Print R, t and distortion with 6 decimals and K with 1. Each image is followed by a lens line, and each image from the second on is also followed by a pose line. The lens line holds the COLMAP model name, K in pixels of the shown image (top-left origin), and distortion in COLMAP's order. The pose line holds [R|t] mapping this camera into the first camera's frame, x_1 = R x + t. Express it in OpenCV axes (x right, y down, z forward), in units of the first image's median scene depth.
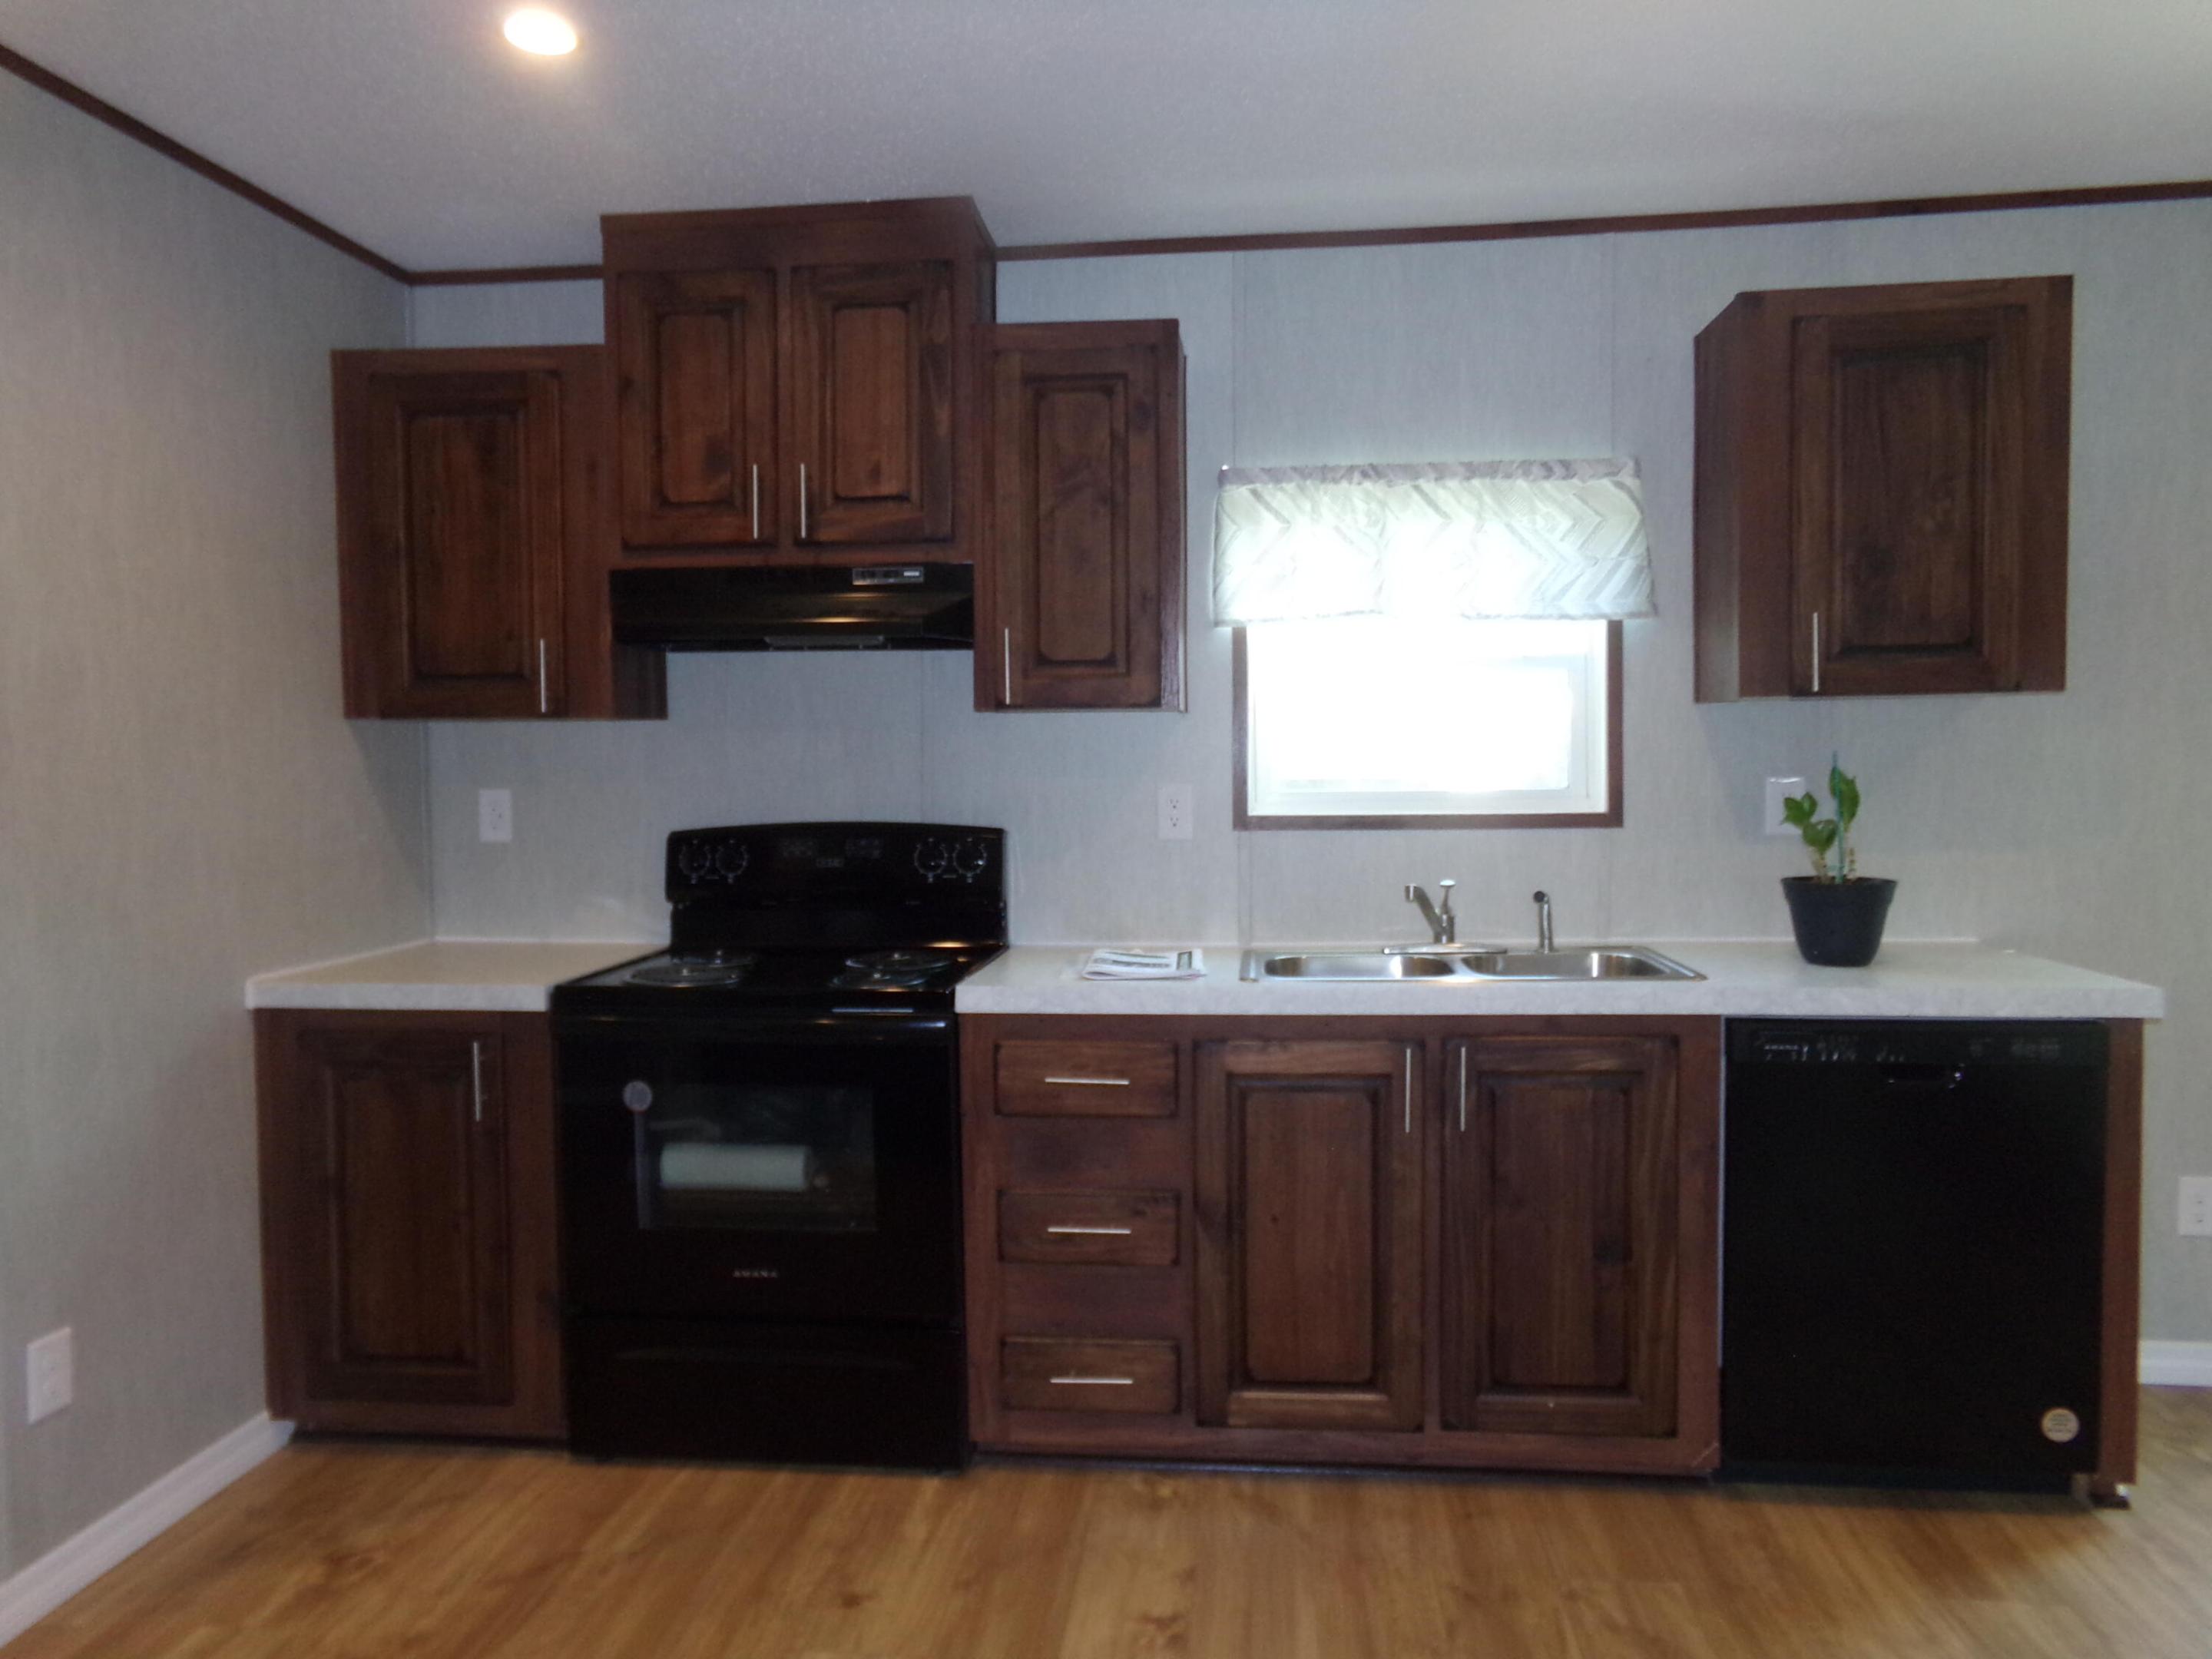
lens RADIAL K [[1517.9, 0, 1114.8], [0, 1517.9, 830.6], [0, 0, 1]] dist [-0.046002, 0.078939]
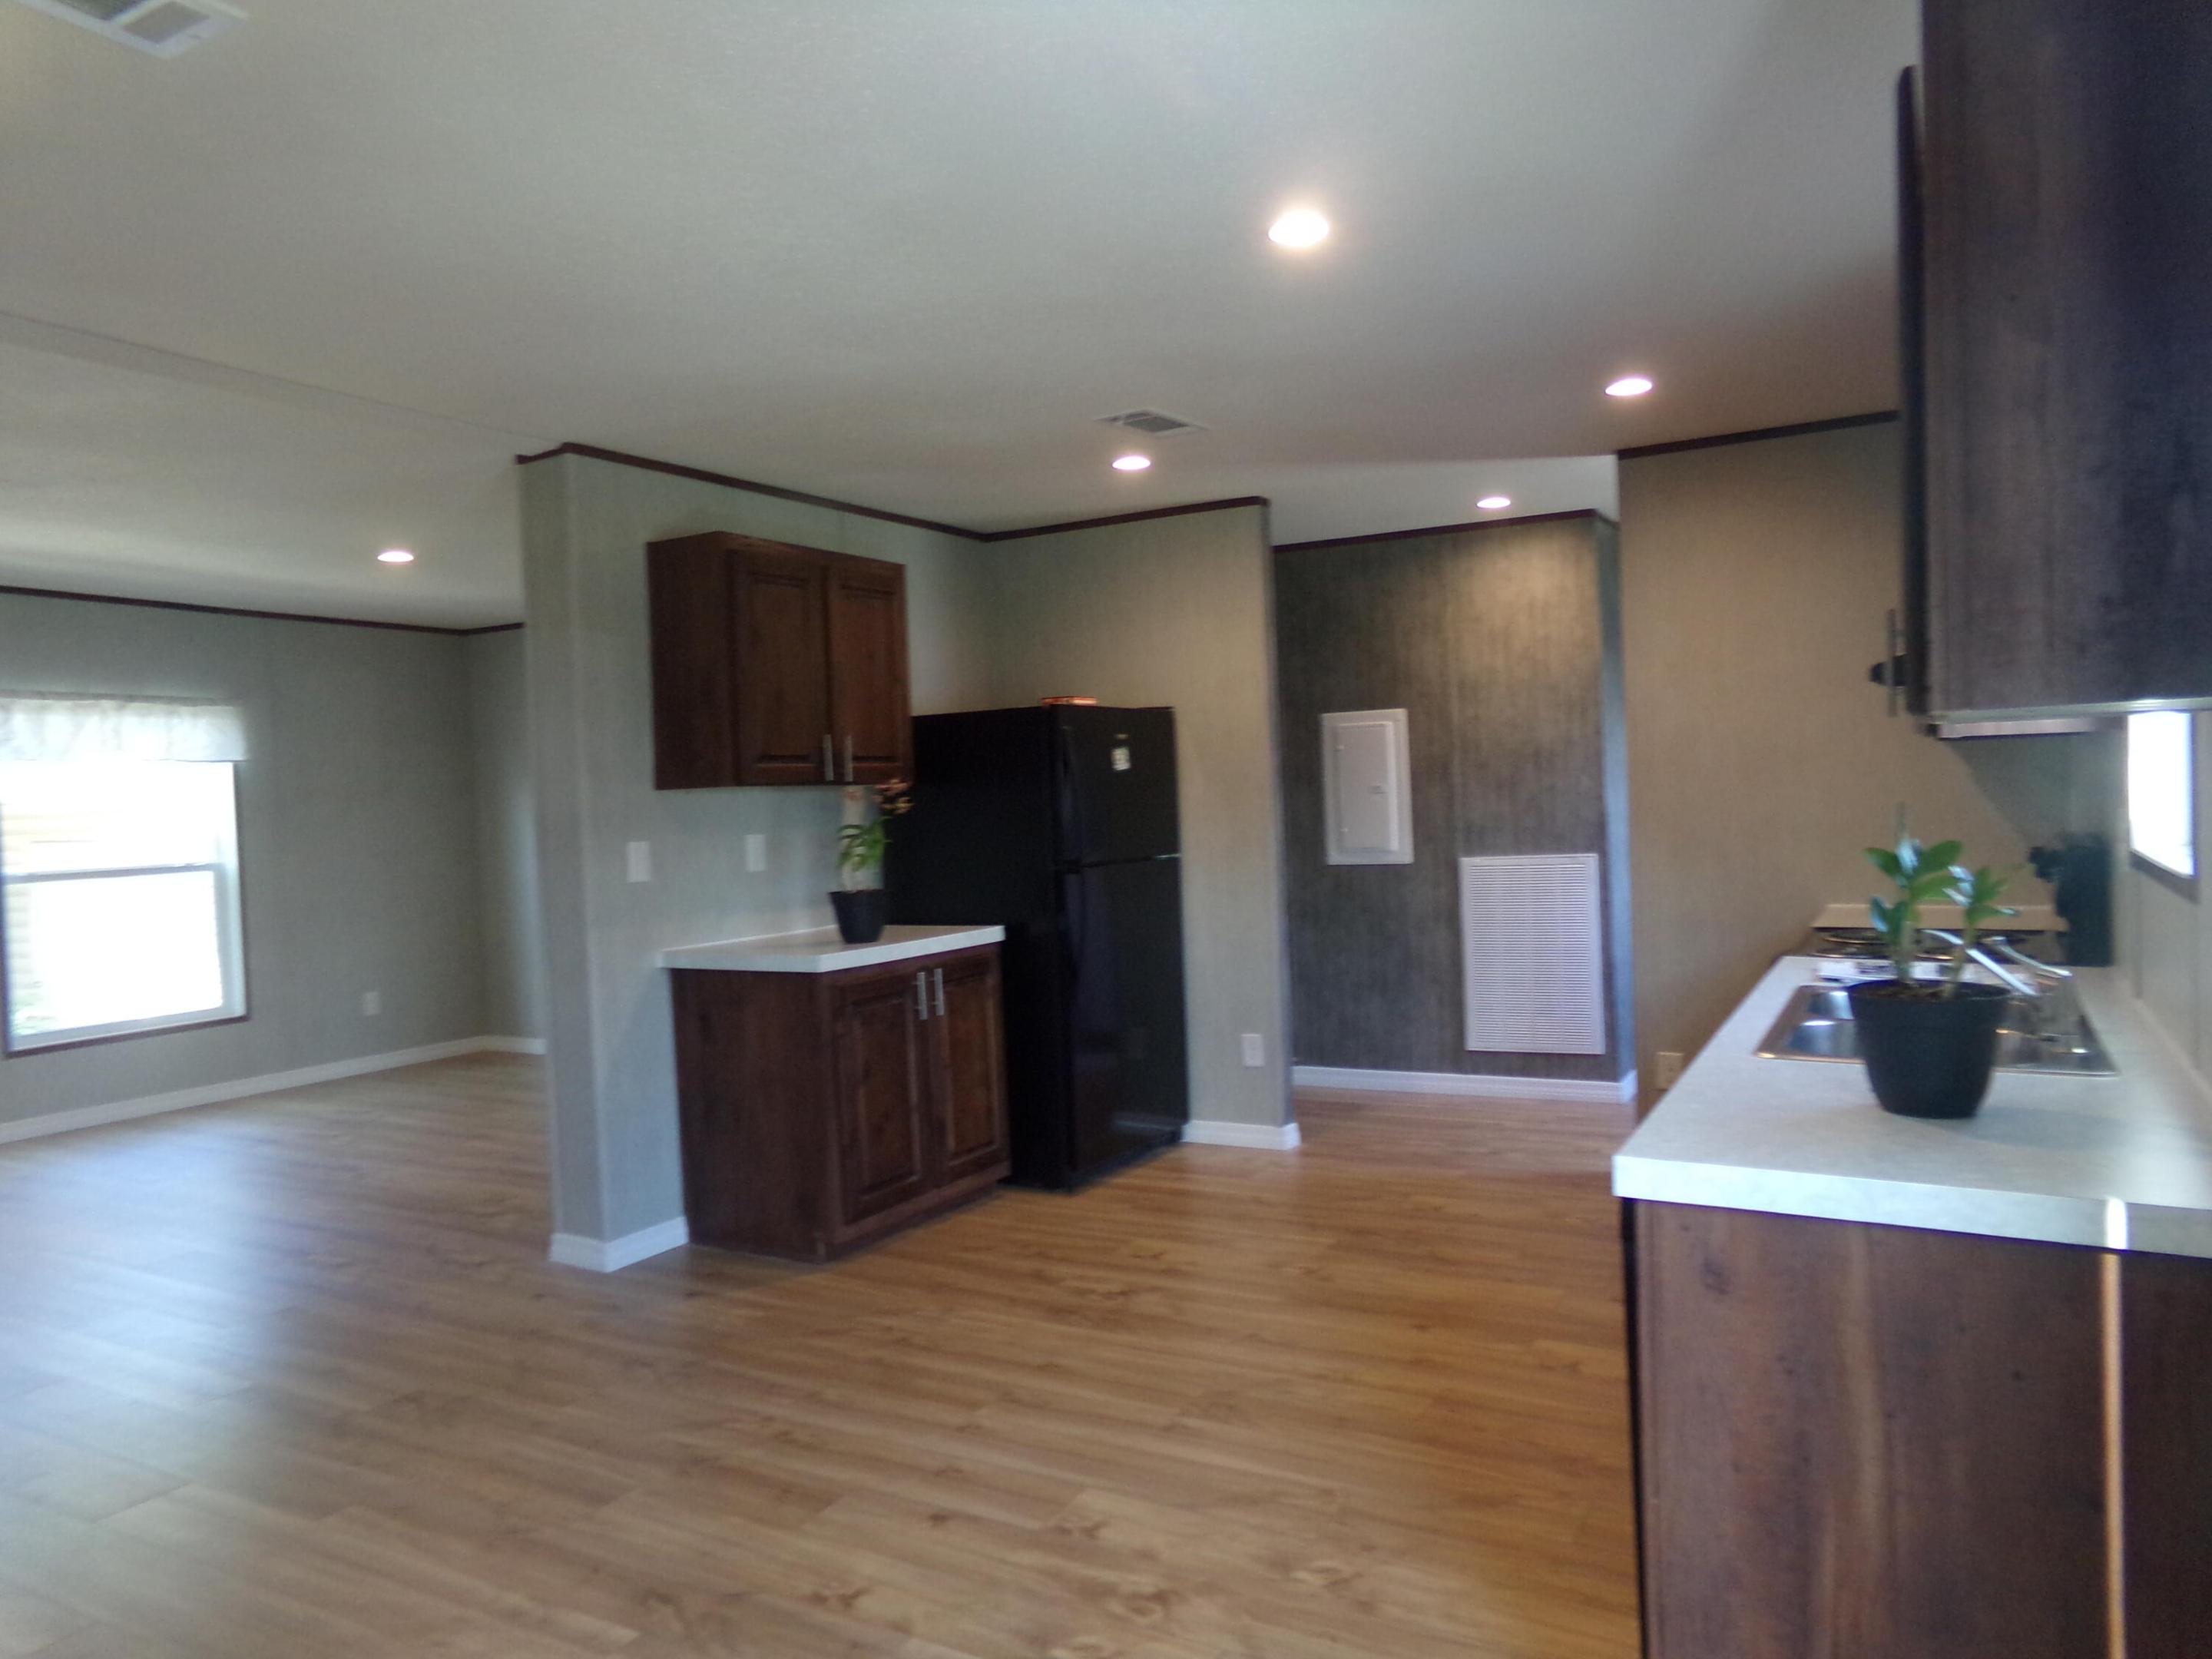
lens RADIAL K [[1517.9, 0, 1105.8], [0, 1517.9, 827.6], [0, 0, 1]] dist [-0.046002, 0.078939]
pose [[-0.397278, 0.052023, -0.916222, 1.229198], [-0.003120, 0.998310, 0.058037, -0.079181], [0.917693, 0.025916, -0.396444, 0.904214]]
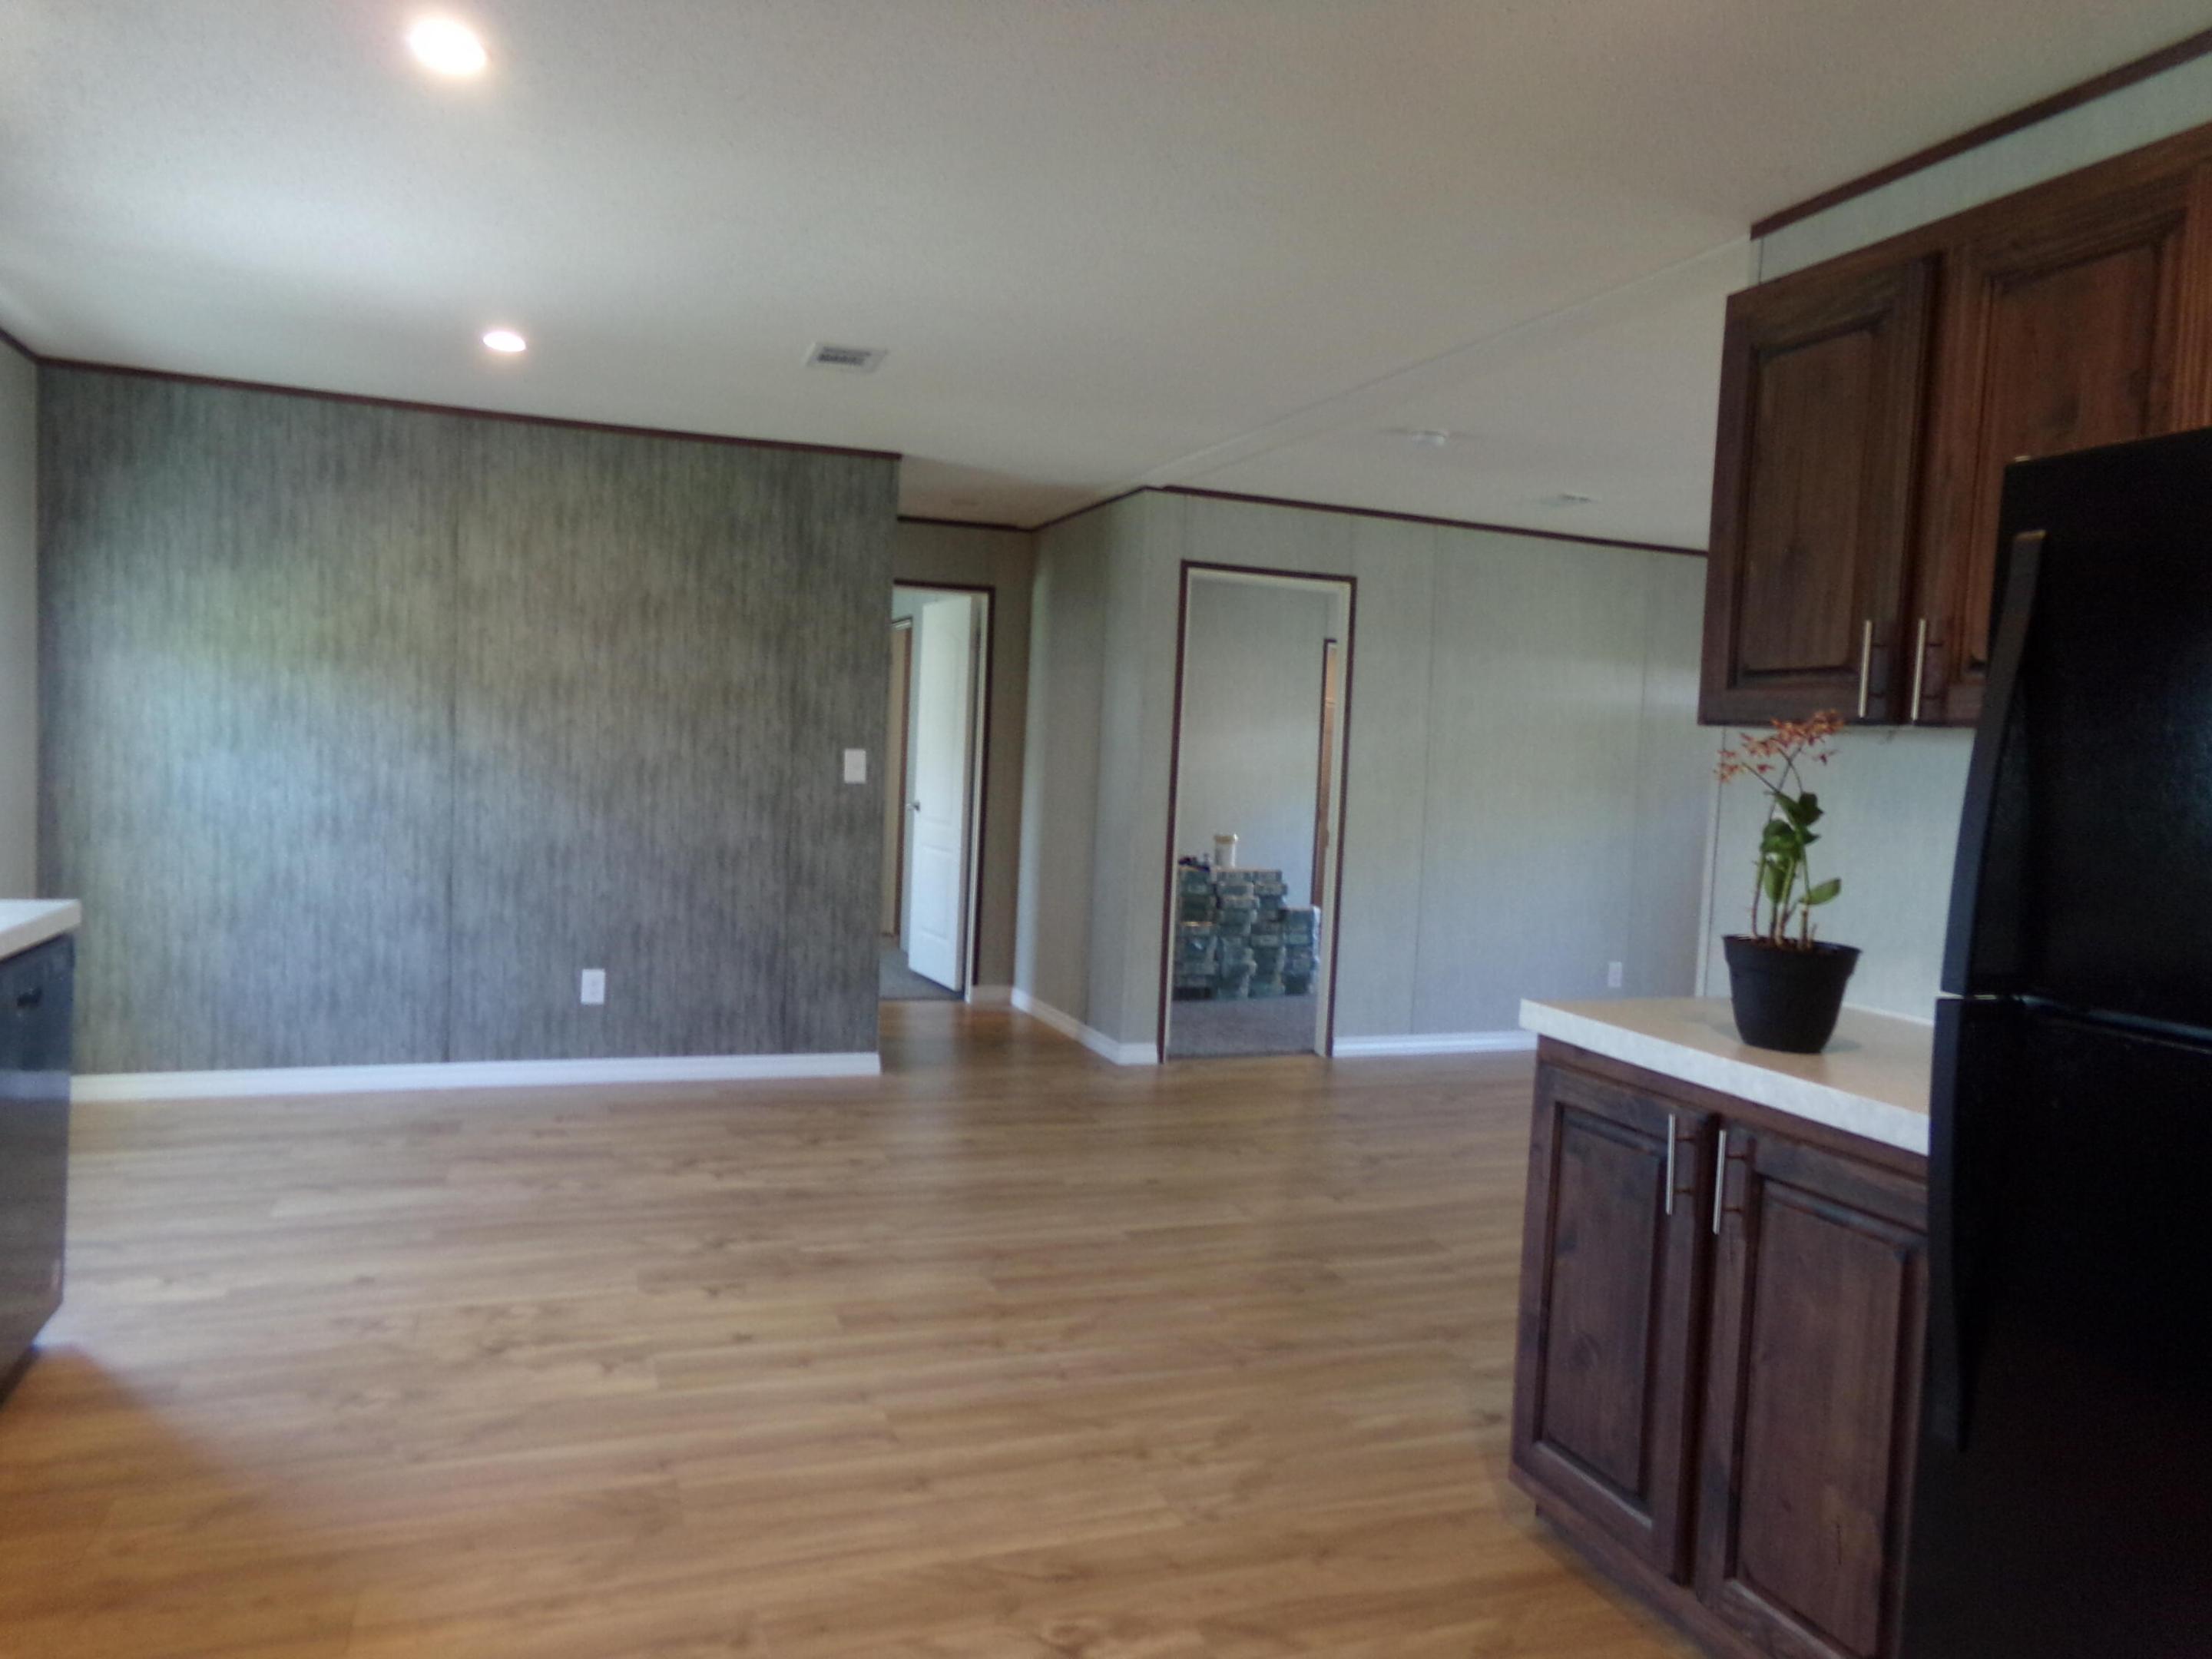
lens RADIAL K [[1517.9, 0, 1100.7], [0, 1517.9, 821.4], [0, 0, 1]] dist [-0.046002, 0.078939]
pose [[-0.450759, -0.046532, 0.891432, -0.693374], [0.003568, 0.998539, 0.053927, -0.022692], [-0.892638, 0.027489, -0.449934, 0.689862]]
